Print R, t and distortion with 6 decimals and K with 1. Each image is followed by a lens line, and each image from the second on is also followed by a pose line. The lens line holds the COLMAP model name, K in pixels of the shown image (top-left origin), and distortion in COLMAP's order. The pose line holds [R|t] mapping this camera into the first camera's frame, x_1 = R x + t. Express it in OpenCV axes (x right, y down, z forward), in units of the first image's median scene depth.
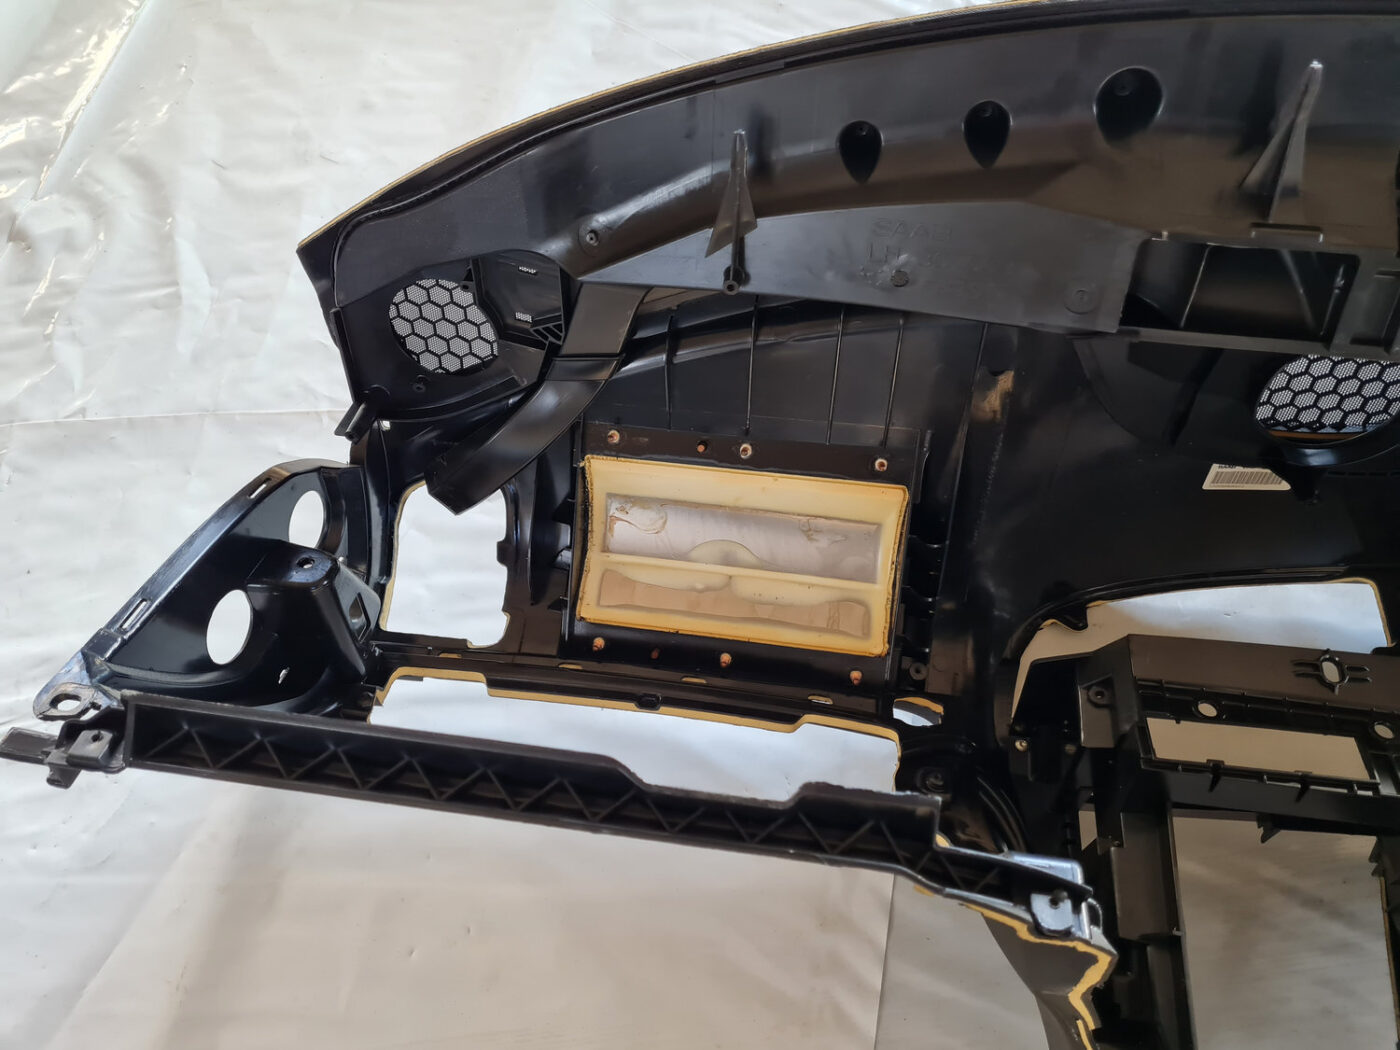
lens RADIAL K [[1049.3, 0, 712.7], [0, 1049.3, 517.5], [0, 0, 1]] dist [0.046797, -0.042985]
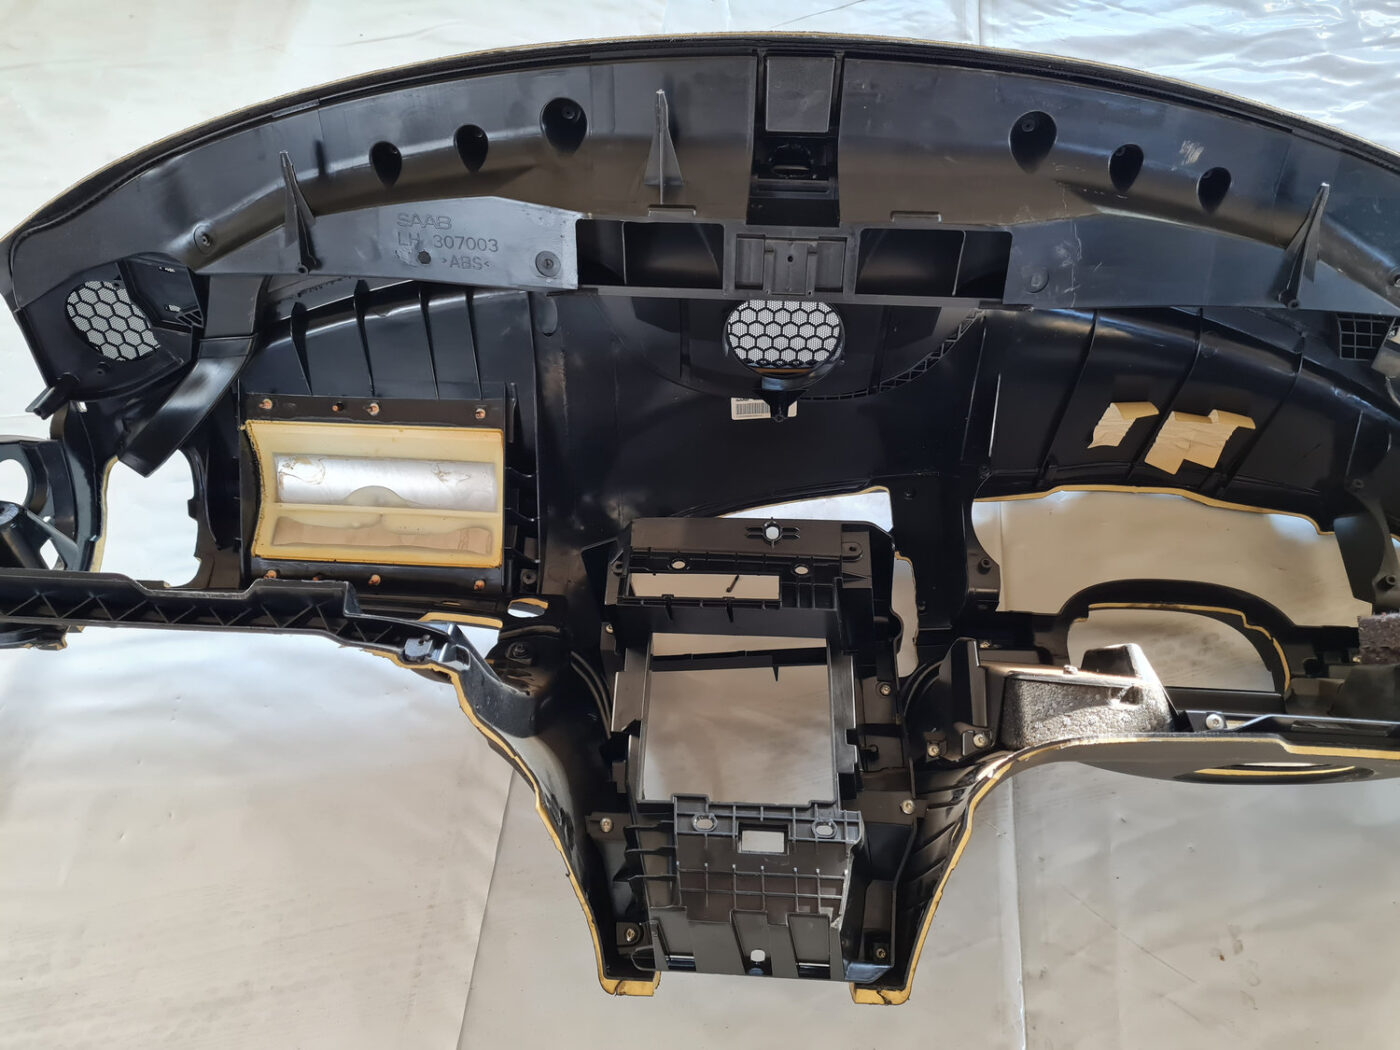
lens RADIAL K [[1045.5, 0, 702.7], [0, 1045.5, 529.9], [0, 0, 1]] dist [0.051612, -0.056318]
pose [[0.995821, -0.062434, 0.066652, 0.321367], [0.064448, 0.997514, -0.028500, 0.138031], [-0.064707, 0.032677, 0.997369, -0.266304]]
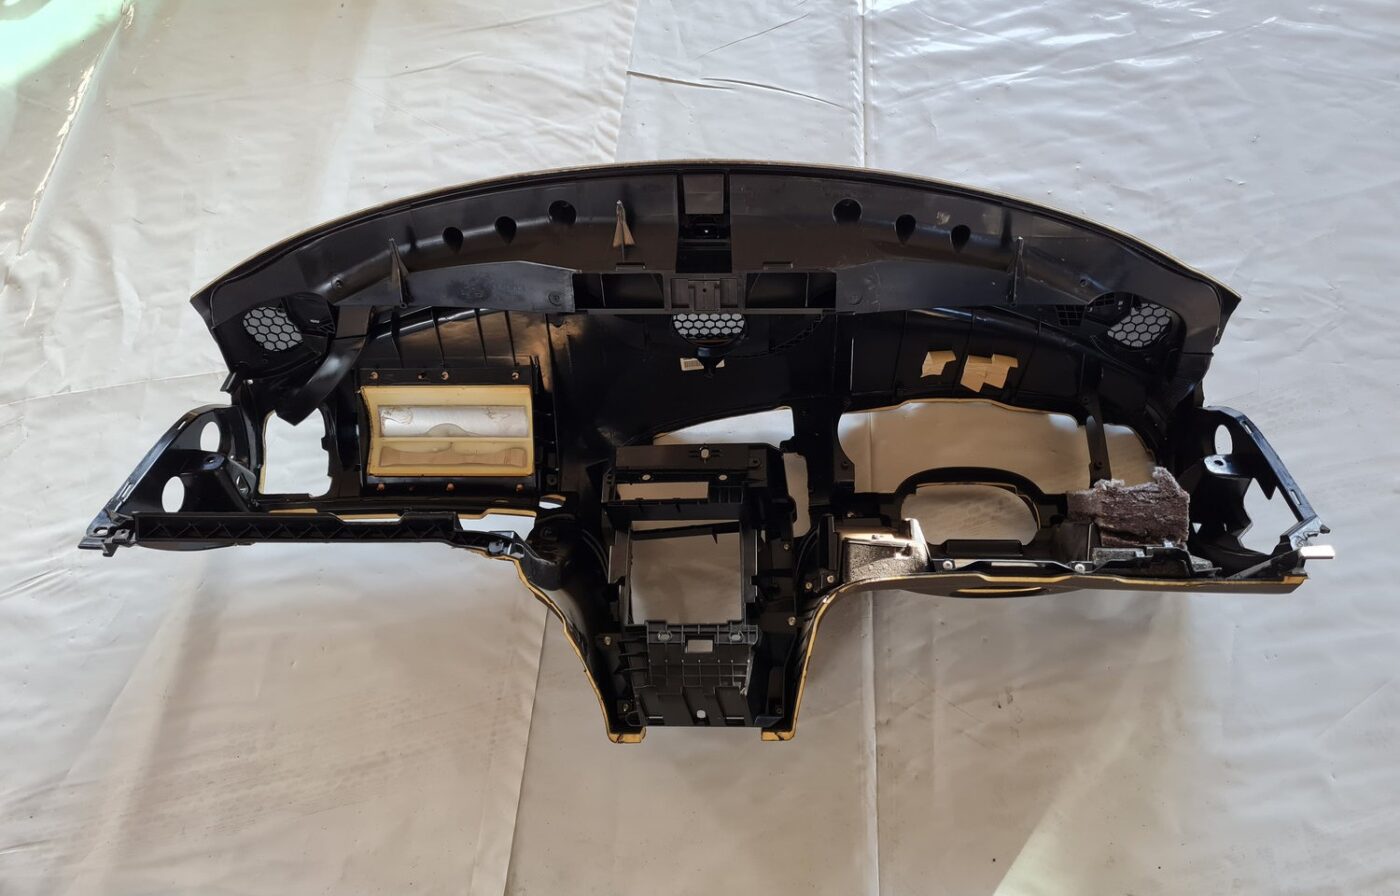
lens RADIAL K [[1012.8, 0, 718.5], [0, 1012.8, 375.8], [0, 0, 1]] dist [0.045863, -0.044923]
pose [[0.991637, -0.106373, 0.073084, 0.378310], [0.107596, 0.994110, -0.012994, 0.013452], [-0.071271, 0.020748, 0.997241, -0.850121]]
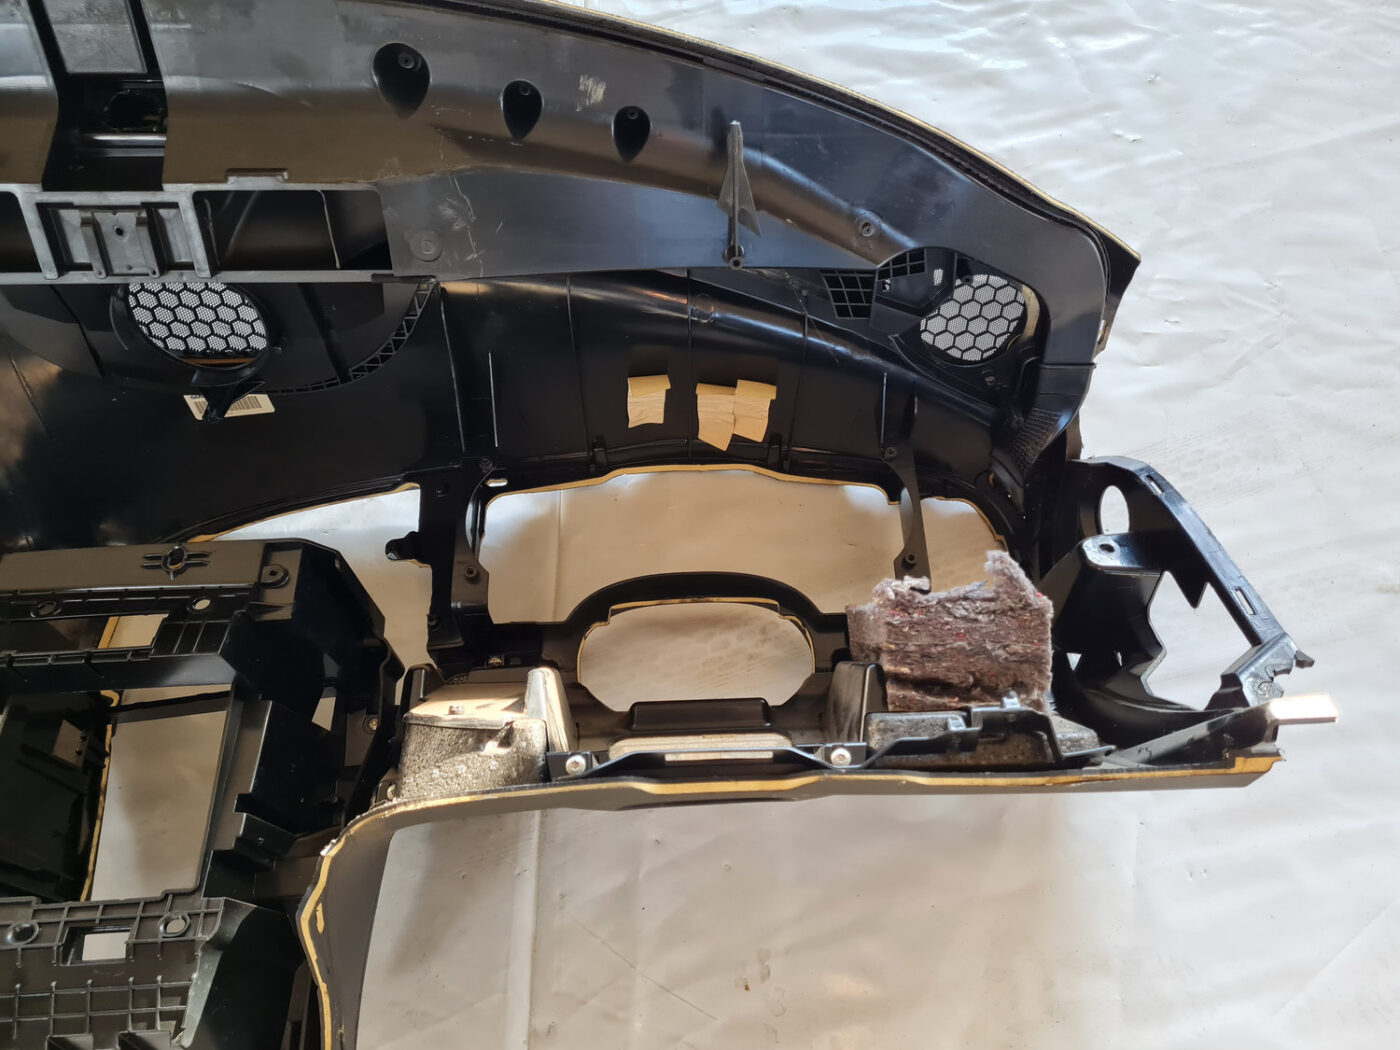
lens RADIAL K [[1045.5, 0, 702.7], [0, 1045.5, 529.9], [0, 0, 1]] dist [0.051612, -0.056318]
pose [[0.978501, -0.136005, 0.155041, 0.767812], [0.134780, 0.990704, 0.018440, 0.133124], [-0.156107, 0.002853, 0.987736, -0.167001]]
